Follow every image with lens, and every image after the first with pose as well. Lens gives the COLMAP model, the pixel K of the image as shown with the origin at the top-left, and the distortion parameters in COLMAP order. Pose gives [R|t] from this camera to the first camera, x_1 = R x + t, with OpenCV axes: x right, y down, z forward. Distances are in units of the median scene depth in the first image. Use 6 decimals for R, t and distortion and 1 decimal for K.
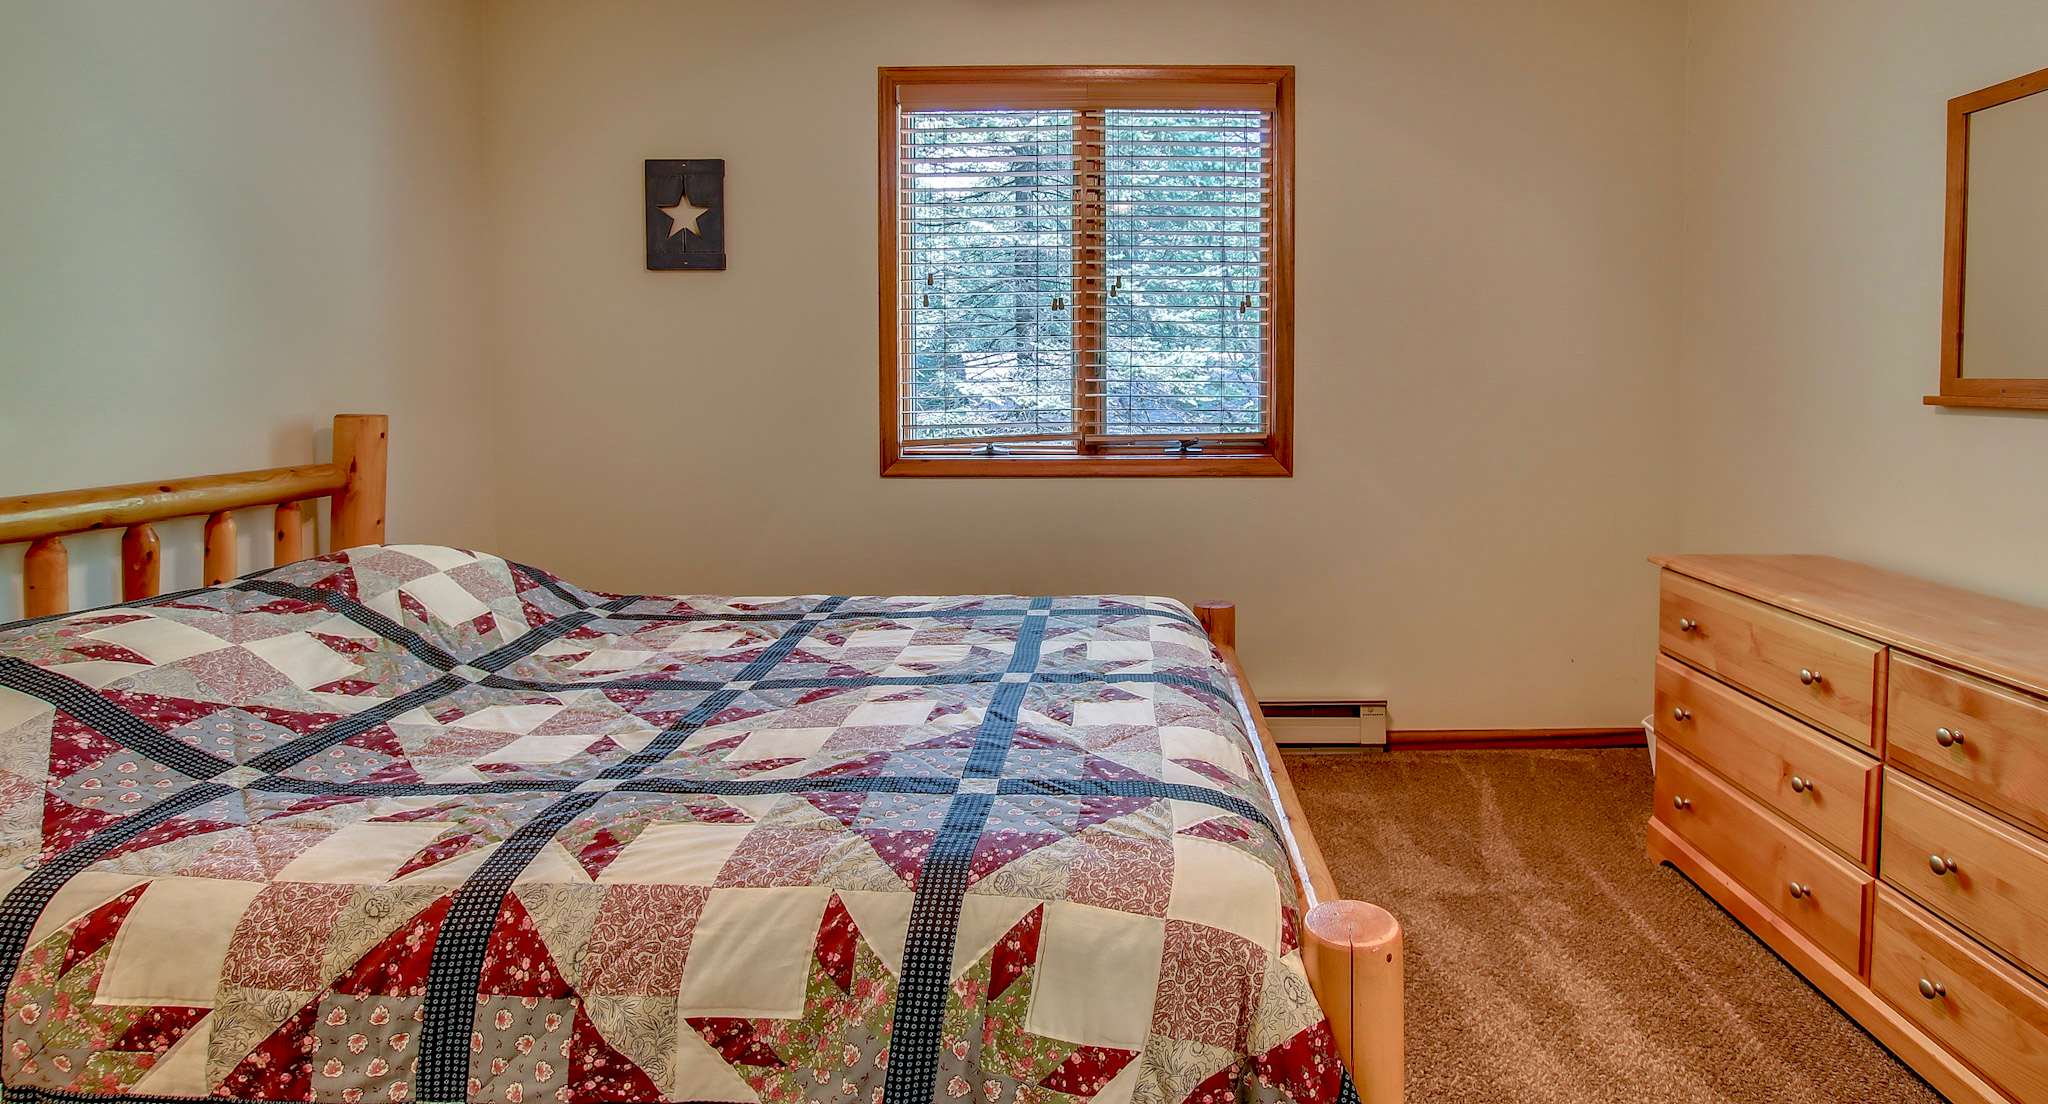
lens RADIAL K [[991.5, 0, 1120.9], [0, 991.5, 437.9], [0, 0, 1]] dist [-0.017718, -0.000286]
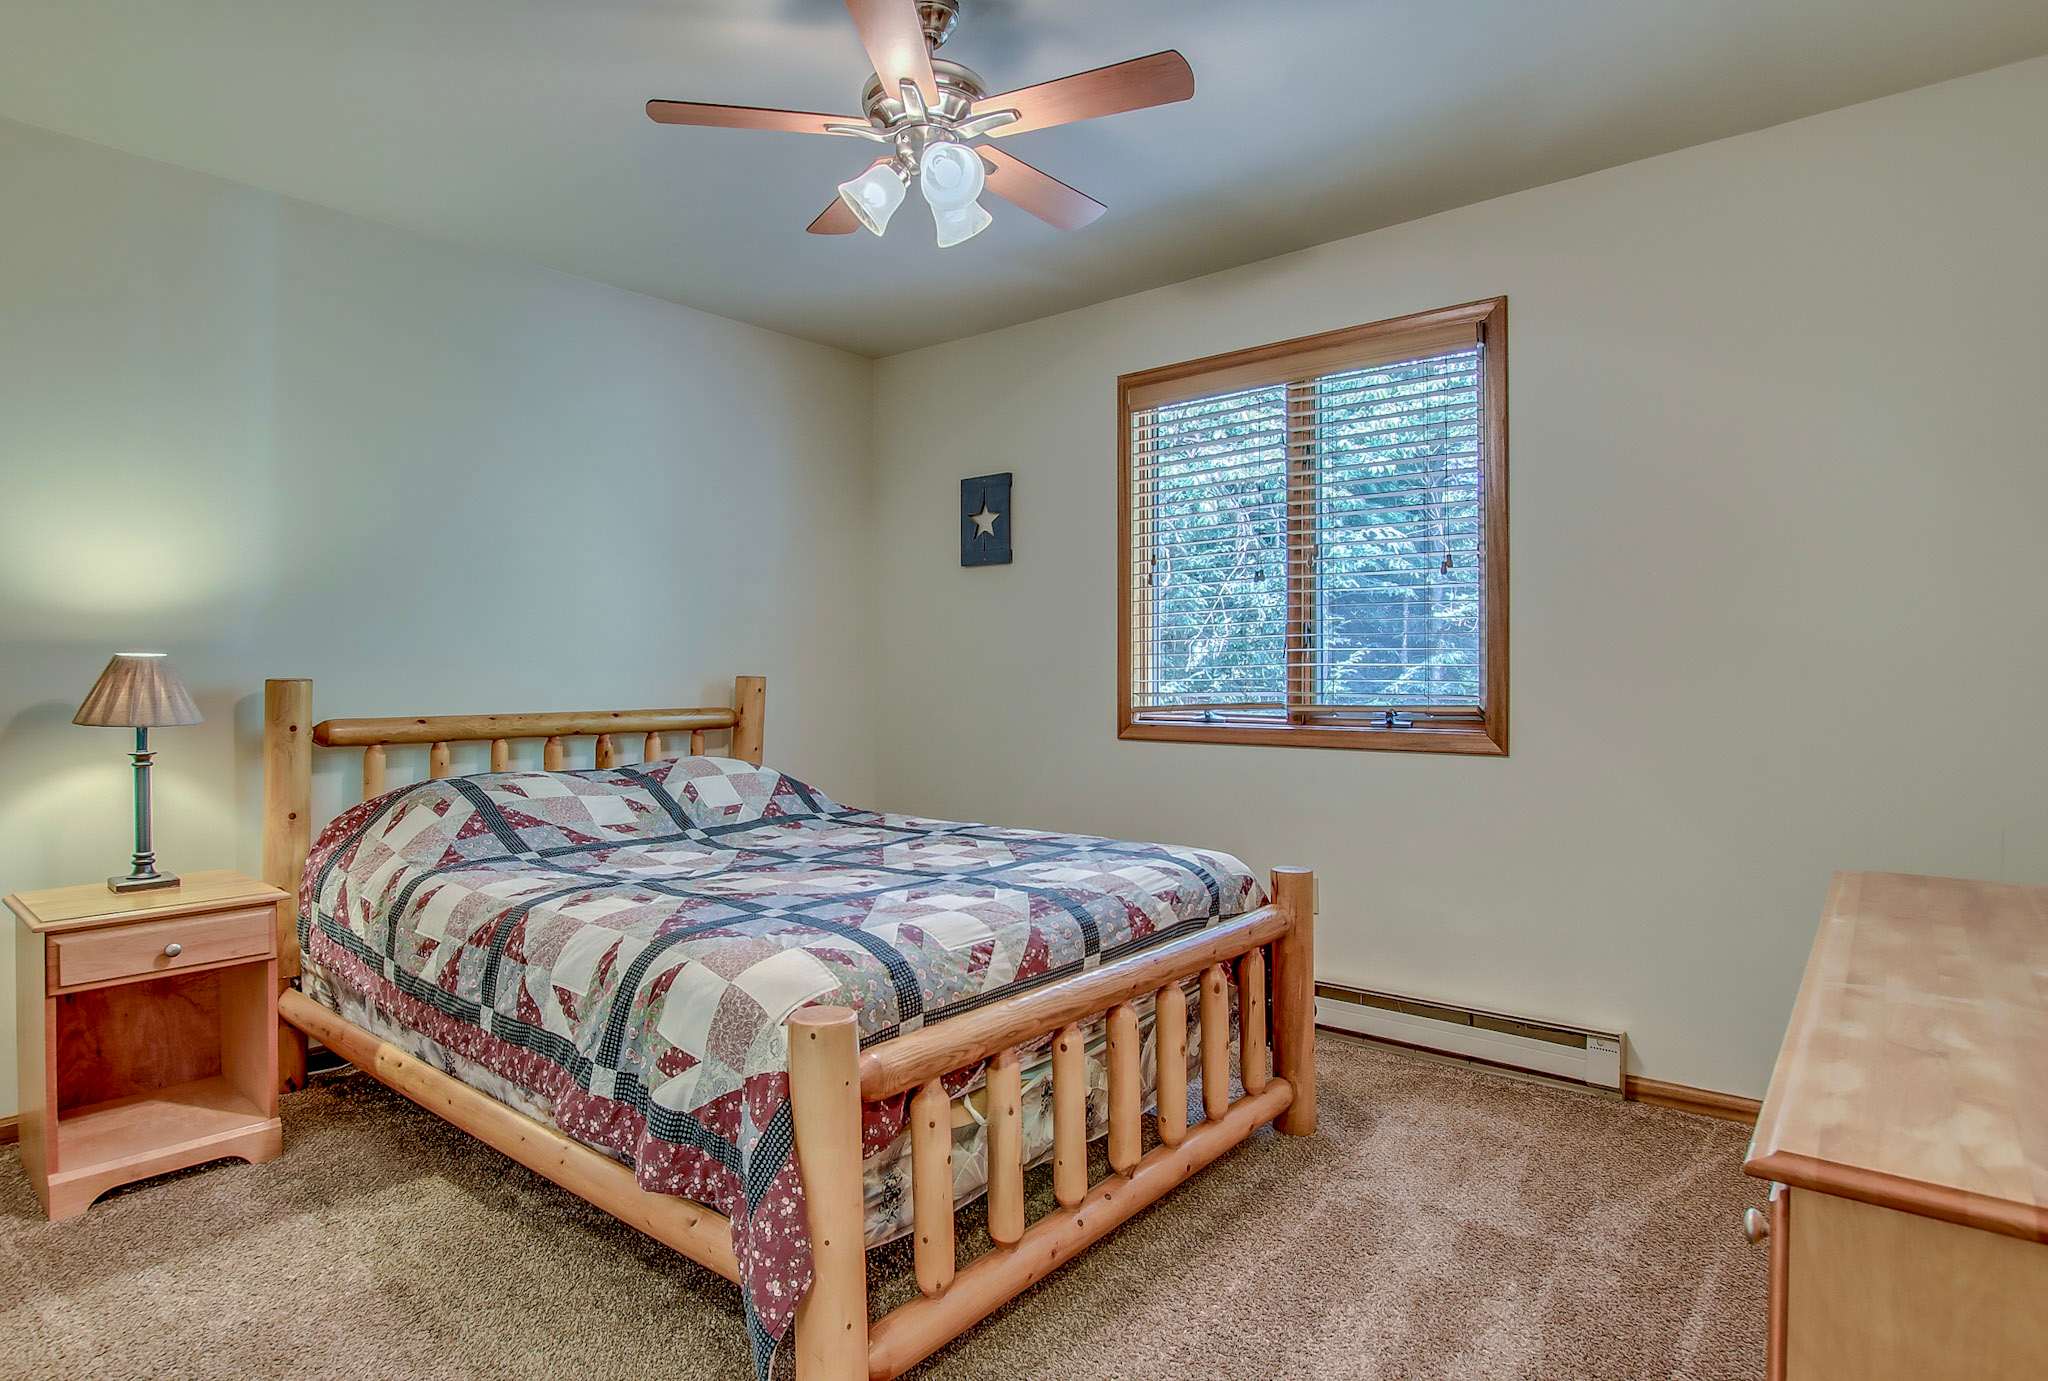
lens RADIAL K [[1067.3, 0, 1023.6], [0, 1067.3, 687.7], [0, 0, 1]] dist [-0.021289, 0.000176]
pose [[0.780449, 0.007985, -0.625168, 0.502650], [-0.033301, 0.999030, -0.028812, 0.023631], [0.624331, 0.043305, 0.779958, -0.004206]]
